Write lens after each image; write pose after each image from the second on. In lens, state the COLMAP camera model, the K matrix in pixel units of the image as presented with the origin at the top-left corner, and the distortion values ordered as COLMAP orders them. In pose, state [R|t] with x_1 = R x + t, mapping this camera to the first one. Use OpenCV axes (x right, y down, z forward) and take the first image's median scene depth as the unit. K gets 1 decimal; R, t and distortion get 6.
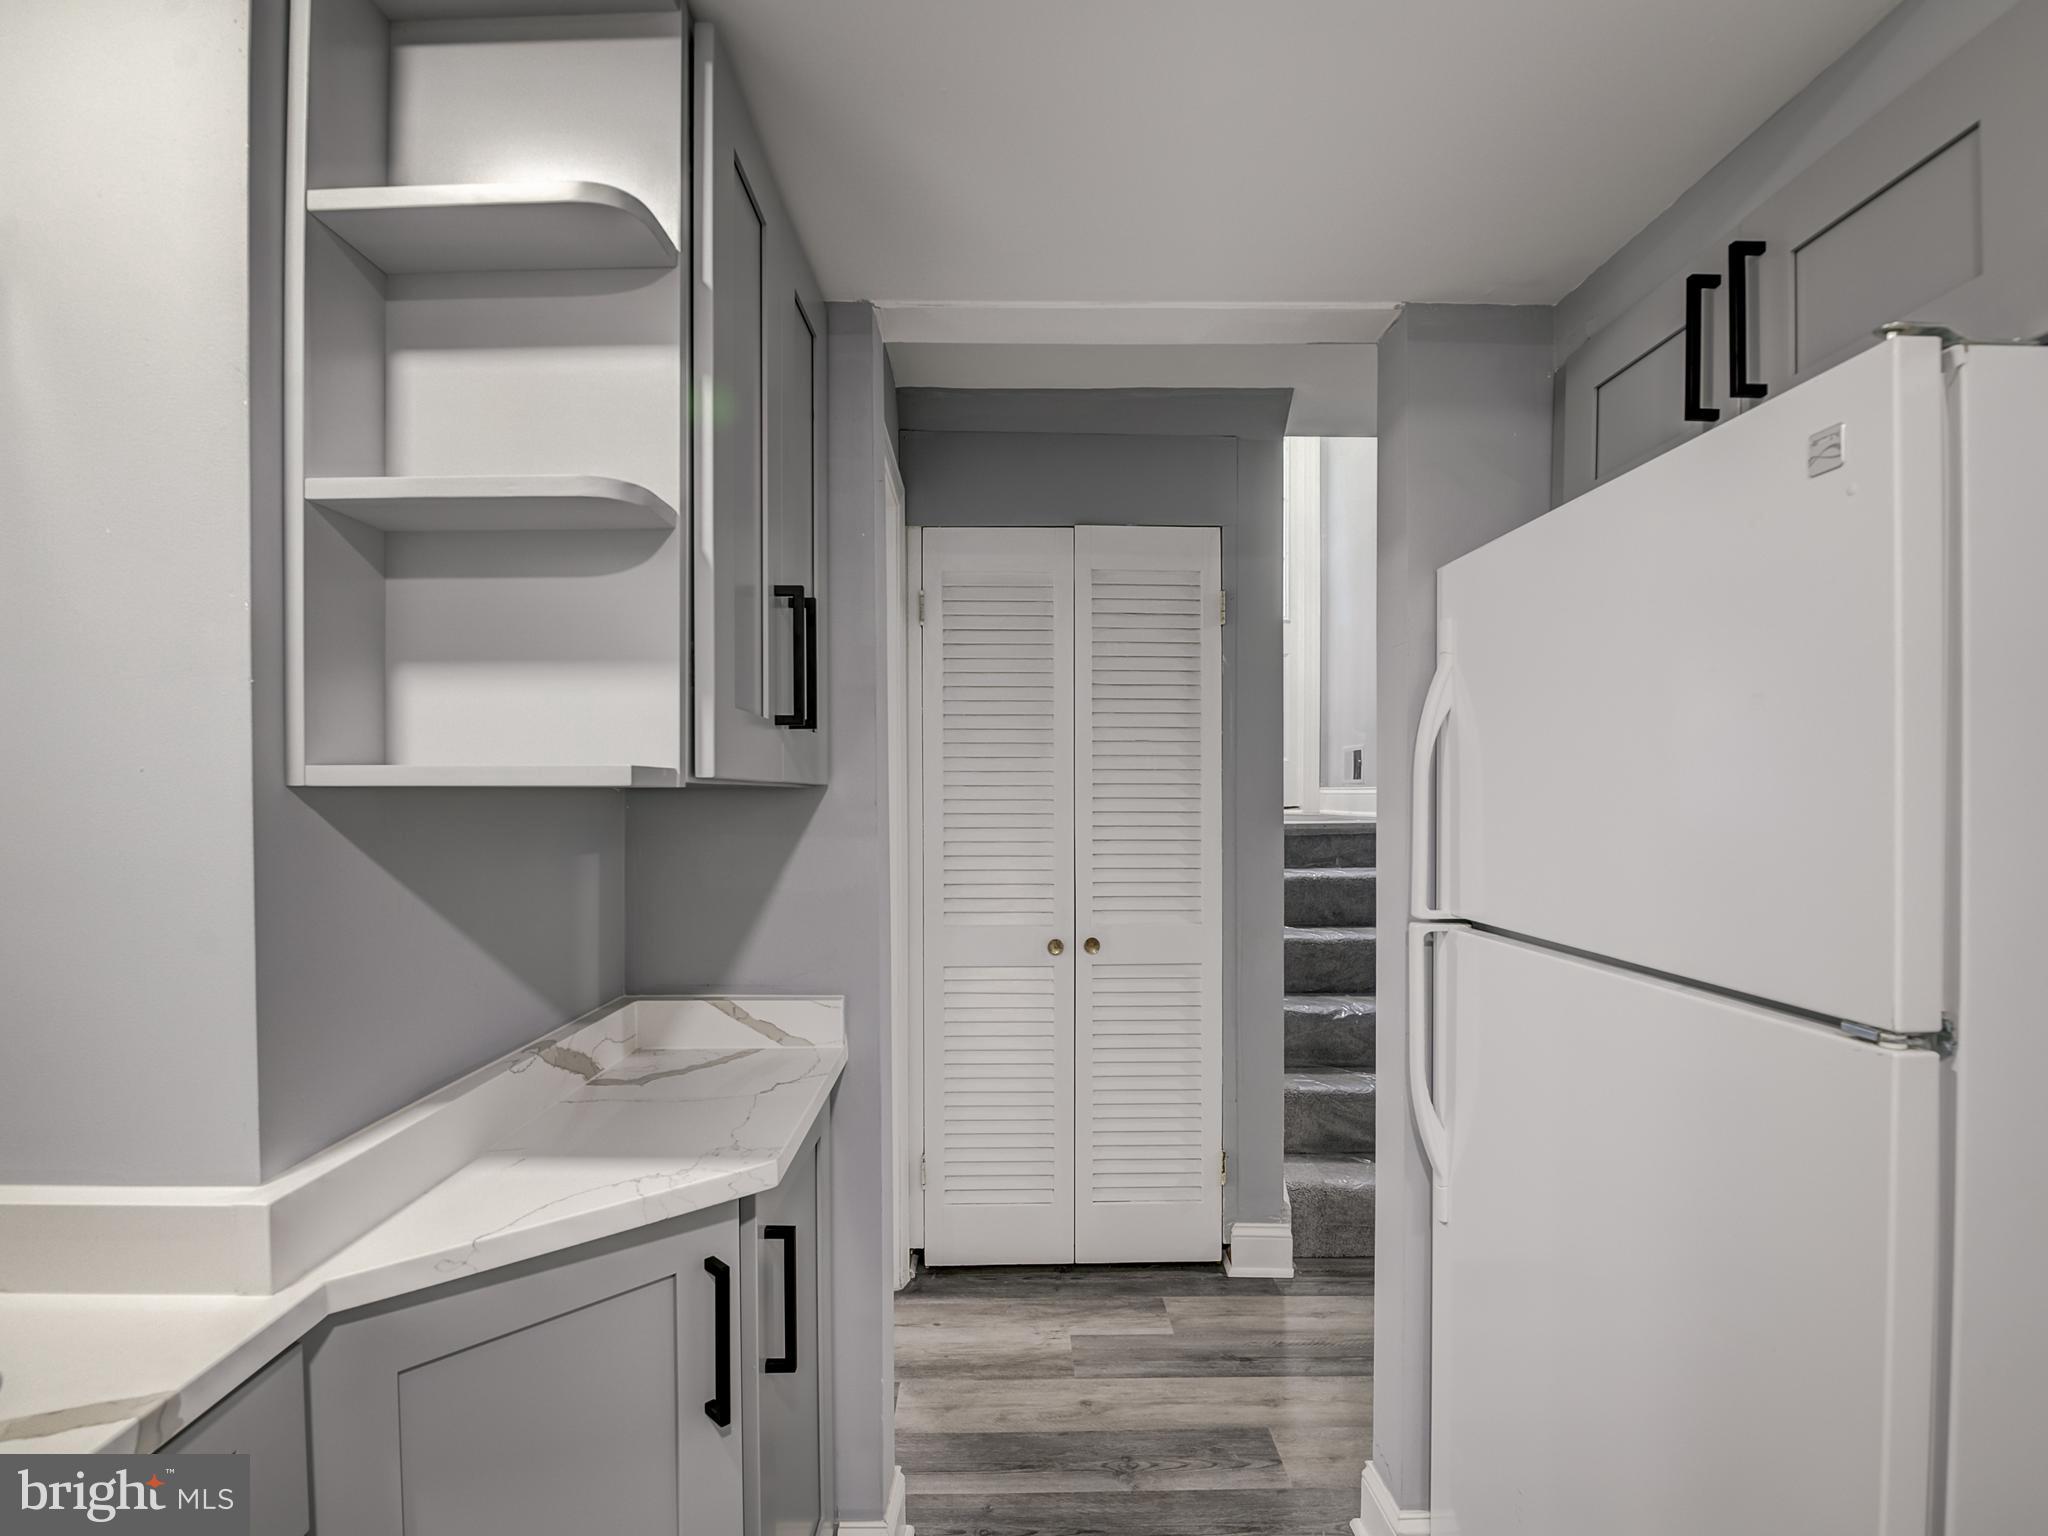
lens RADIAL K [[1010.1, 0, 1007.0], [0, 1010.1, 783.1], [0, 0, 1]] dist [-0.000233, -0.012645]
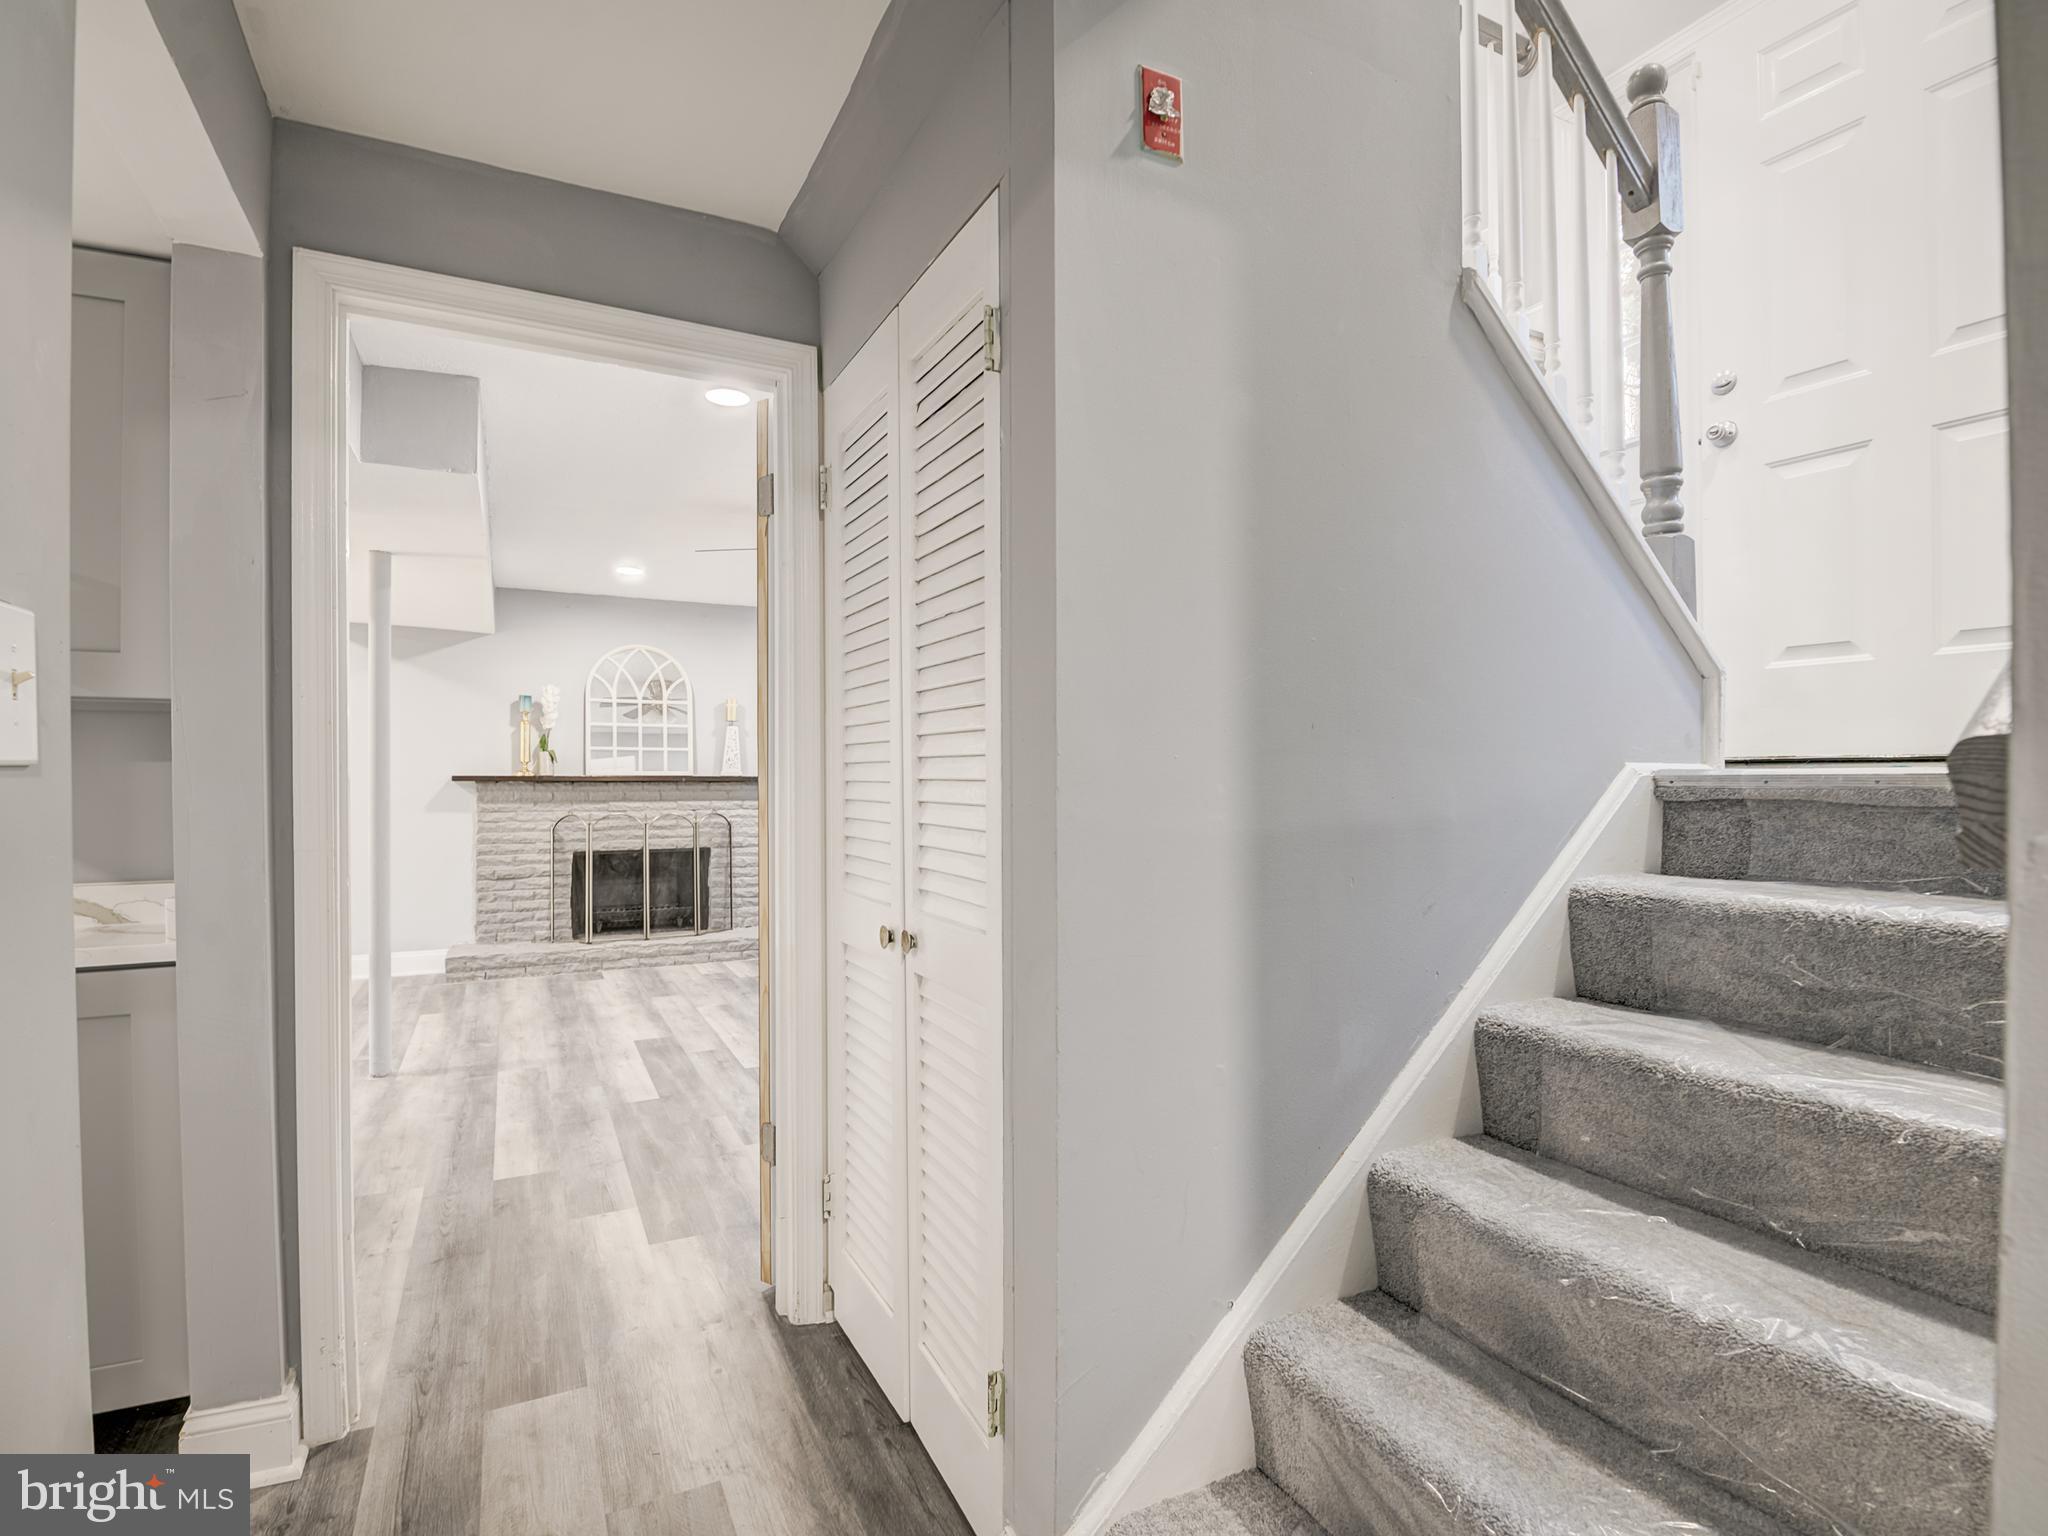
lens RADIAL K [[1010.1, 0, 1007.0], [0, 1010.1, 783.1], [0, 0, 1]] dist [-0.000233, -0.012645]
pose [[0.439614, 0.008011, -0.898151, 0.709400], [0.011861, 0.999821, 0.014723, 0.052084], [0.898109, -0.017125, 0.439440, 0.809203]]
